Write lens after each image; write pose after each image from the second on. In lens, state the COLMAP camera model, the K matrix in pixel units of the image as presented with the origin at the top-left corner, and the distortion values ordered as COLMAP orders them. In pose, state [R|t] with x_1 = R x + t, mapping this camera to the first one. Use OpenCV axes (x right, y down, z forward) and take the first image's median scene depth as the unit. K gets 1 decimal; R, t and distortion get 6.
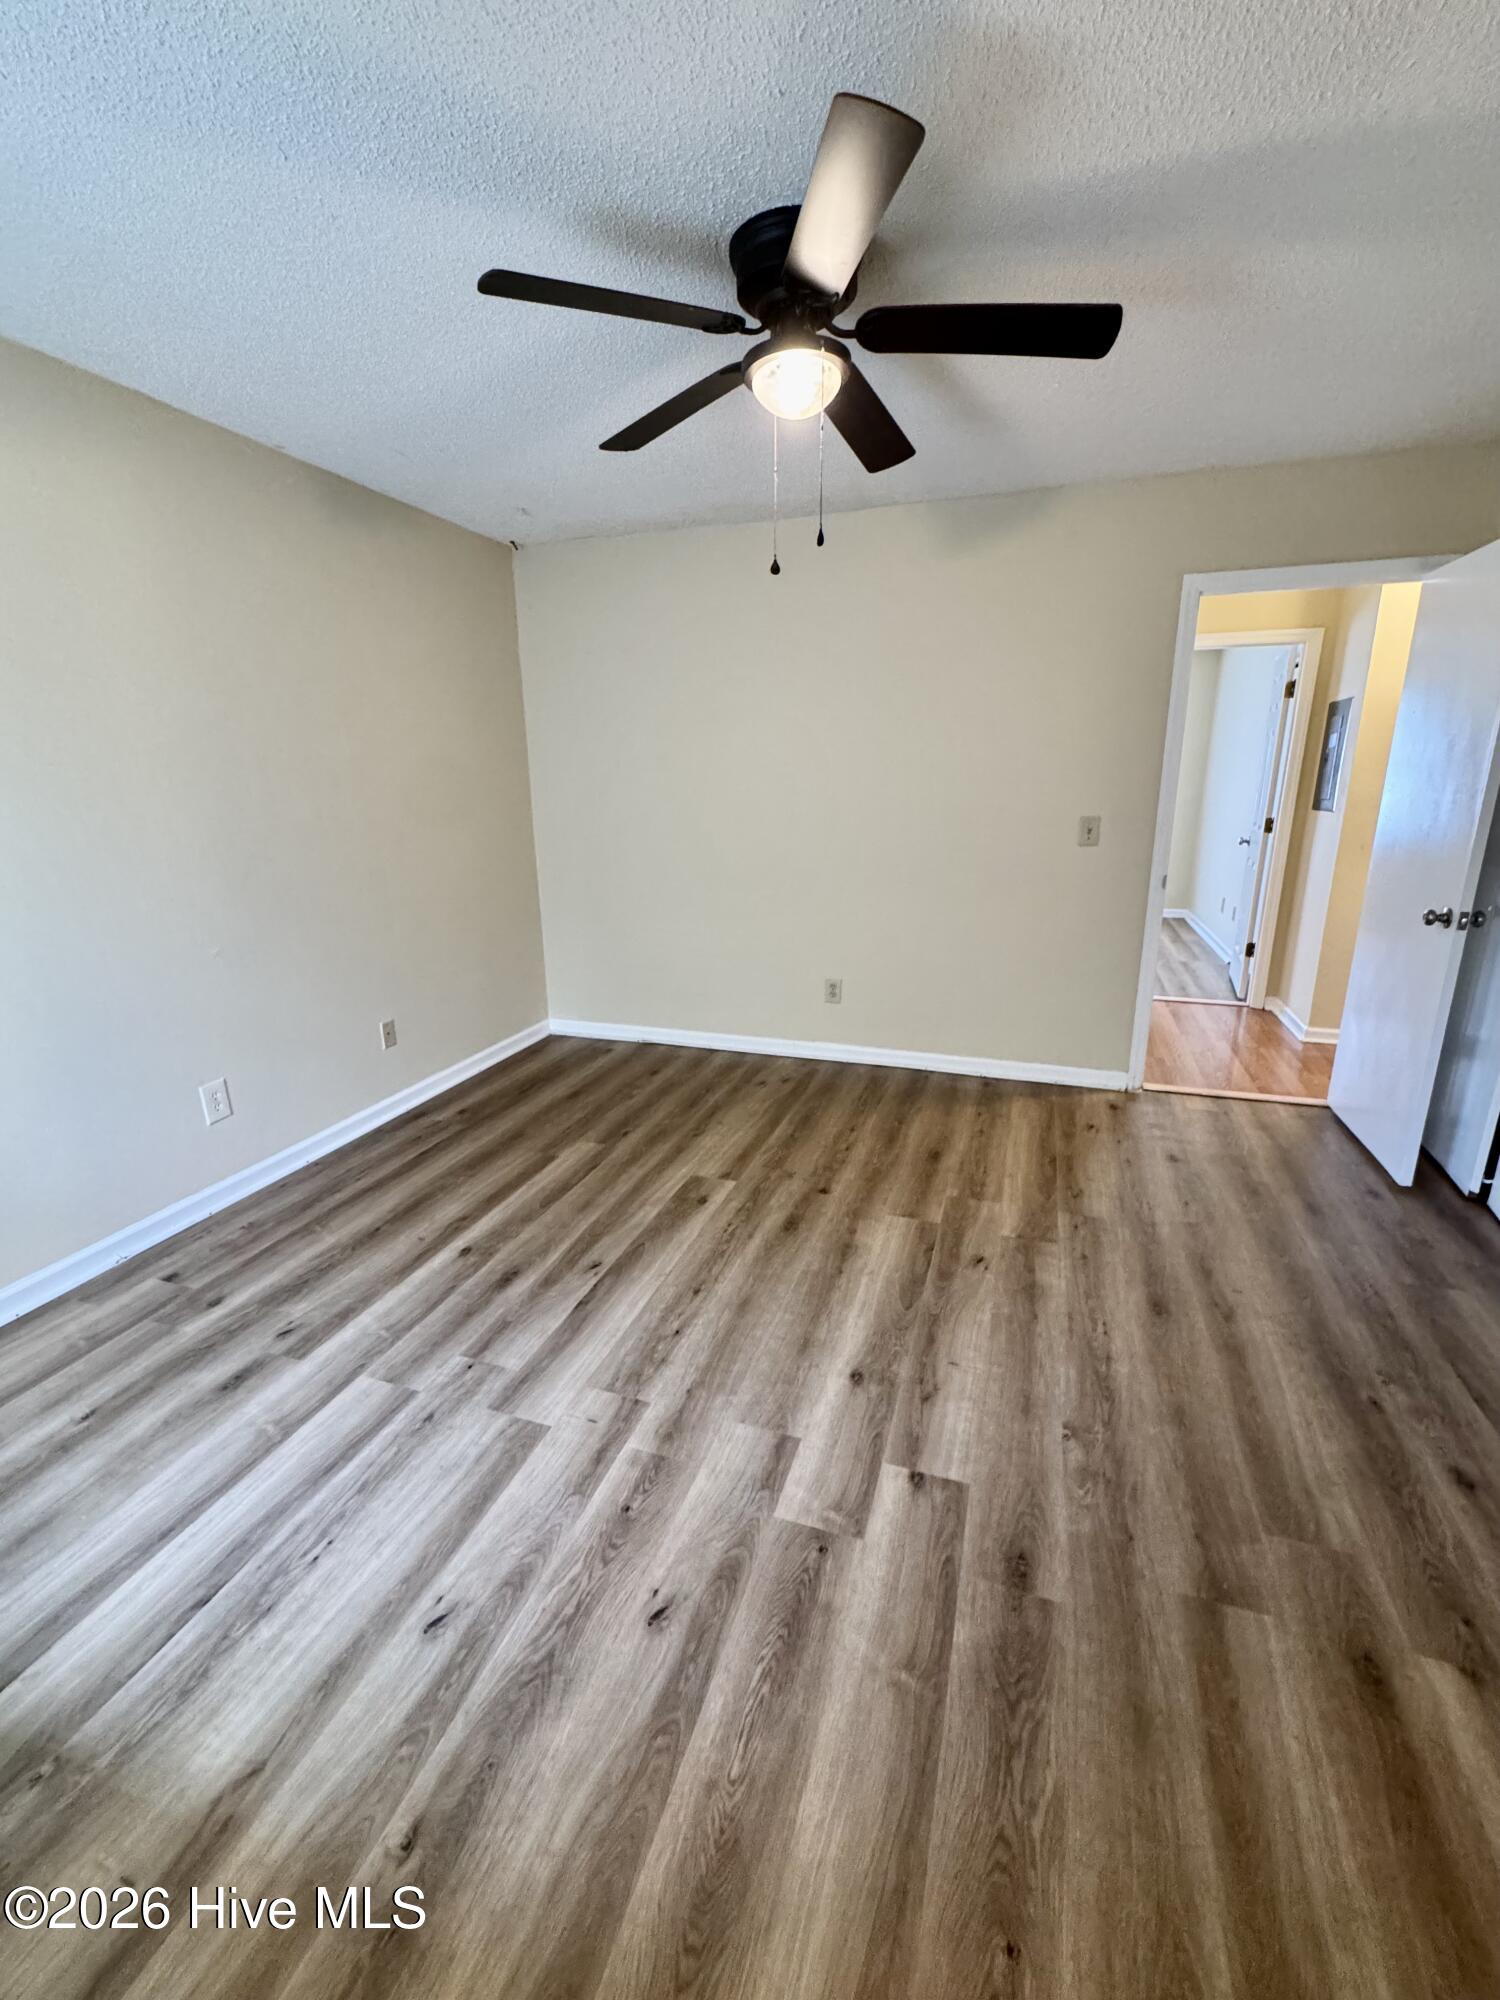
lens RADIAL K [[832.2, 0, 750.2], [0, 832.2, 1004.7], [0, 0, 1]] dist [0.000010, 0.000544]
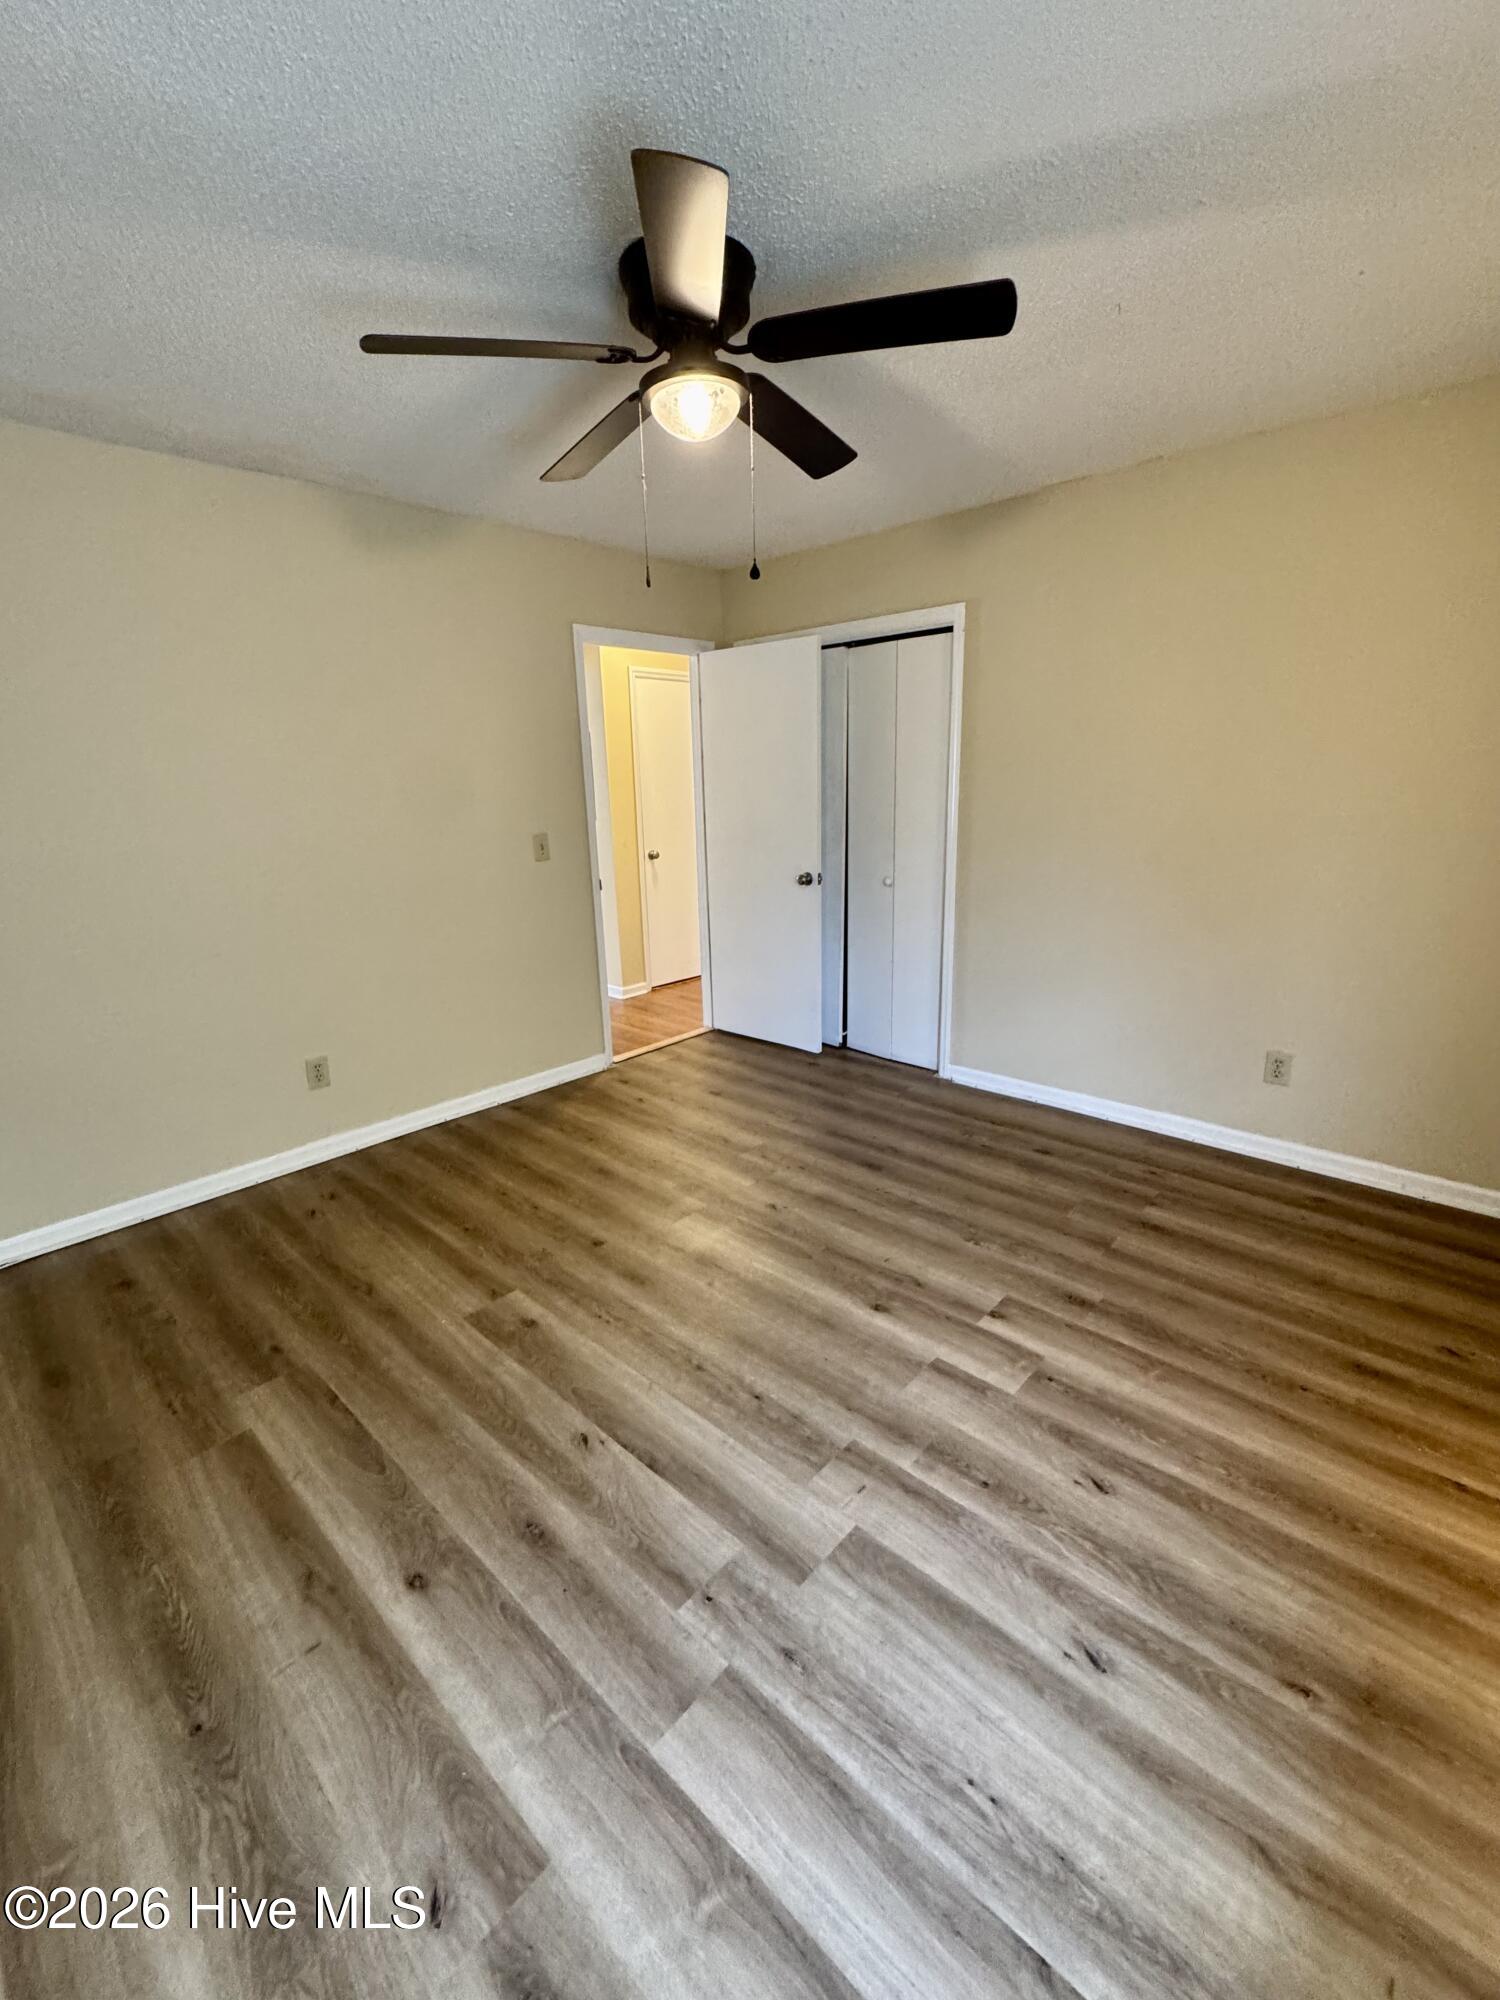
lens RADIAL K [[832.2, 0, 751.7], [0, 832.2, 1006.7], [0, 0, 1]] dist [0.000010, 0.000544]
pose [[0.411753, -0.244450, 0.877897, -0.966480], [0.264330, 0.953972, 0.141656, -0.186879], [-0.872118, 0.173727, 0.457416, 0.612903]]
